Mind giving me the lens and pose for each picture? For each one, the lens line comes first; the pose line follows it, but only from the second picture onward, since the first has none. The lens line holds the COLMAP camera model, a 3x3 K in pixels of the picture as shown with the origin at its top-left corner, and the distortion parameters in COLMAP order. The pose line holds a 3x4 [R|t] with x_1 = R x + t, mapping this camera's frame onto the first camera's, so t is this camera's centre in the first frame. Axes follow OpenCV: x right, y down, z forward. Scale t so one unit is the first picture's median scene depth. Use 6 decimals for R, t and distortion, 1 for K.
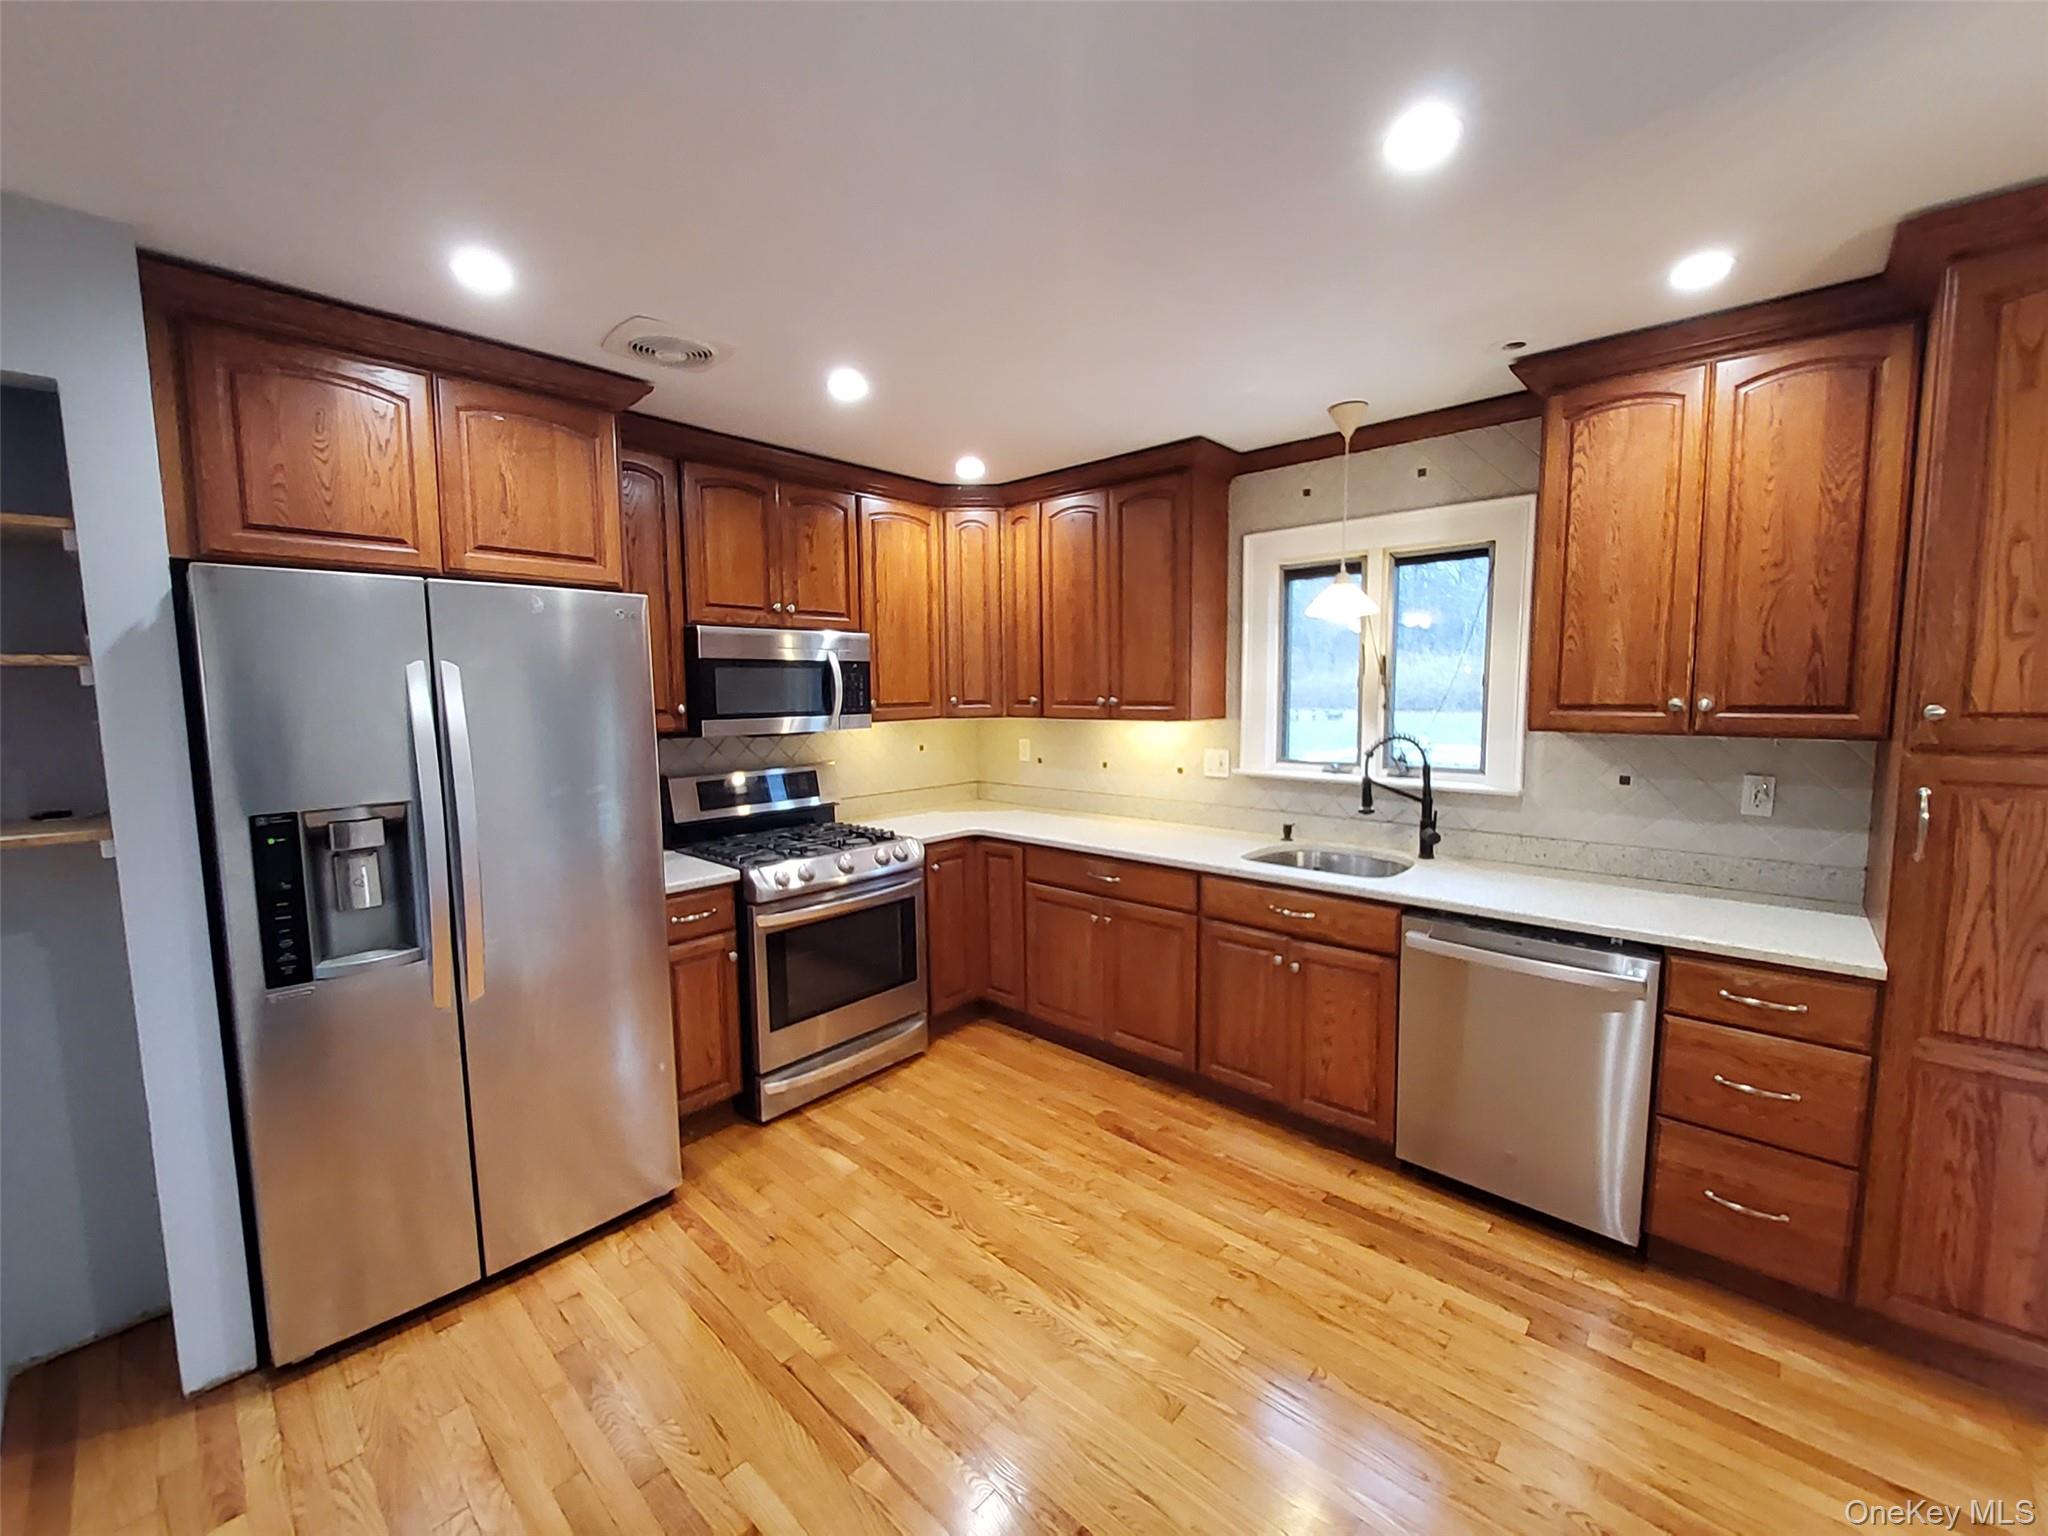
lens RADIAL K [[815.1, 0, 1023.5], [0, 815.1, 767.2], [0, 0, 1]] dist [-0.005648, -0.000951]
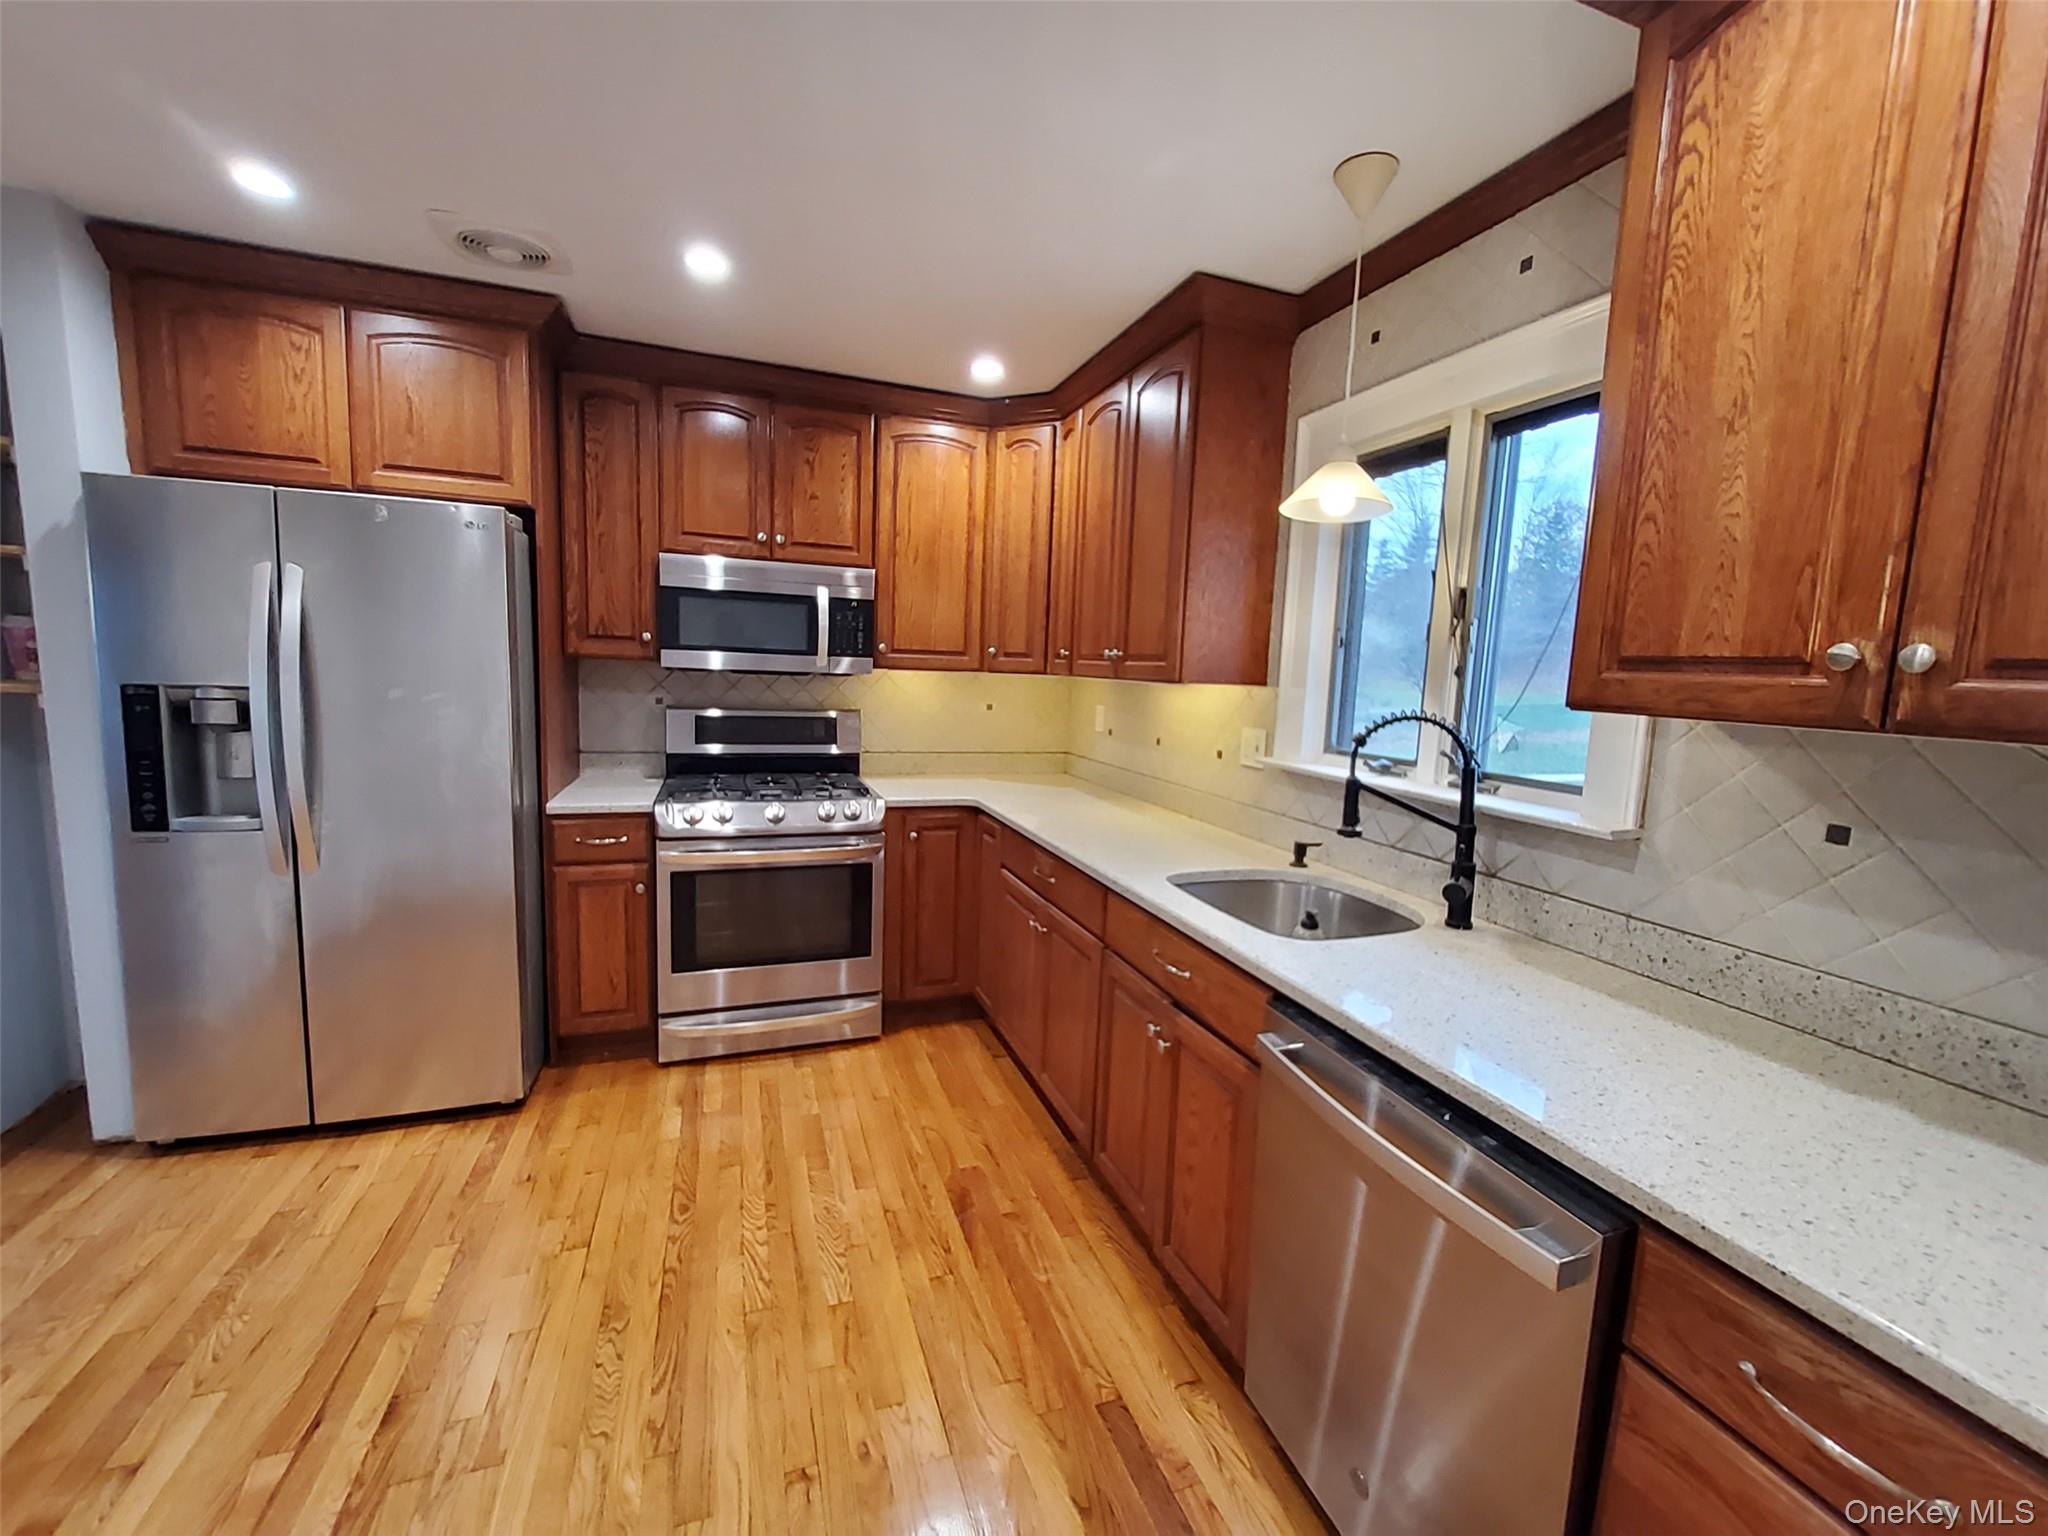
lens RADIAL K [[815.1, 0, 1026.0], [0, 815.1, 766.1], [0, 0, 1]] dist [-0.005648, -0.000951]
pose [[0.885246, 0.102848, -0.453611, 0.582908], [-0.095812, 0.994653, 0.038538, 0.003888], [0.455149, 0.009346, 0.890366, 0.404333]]
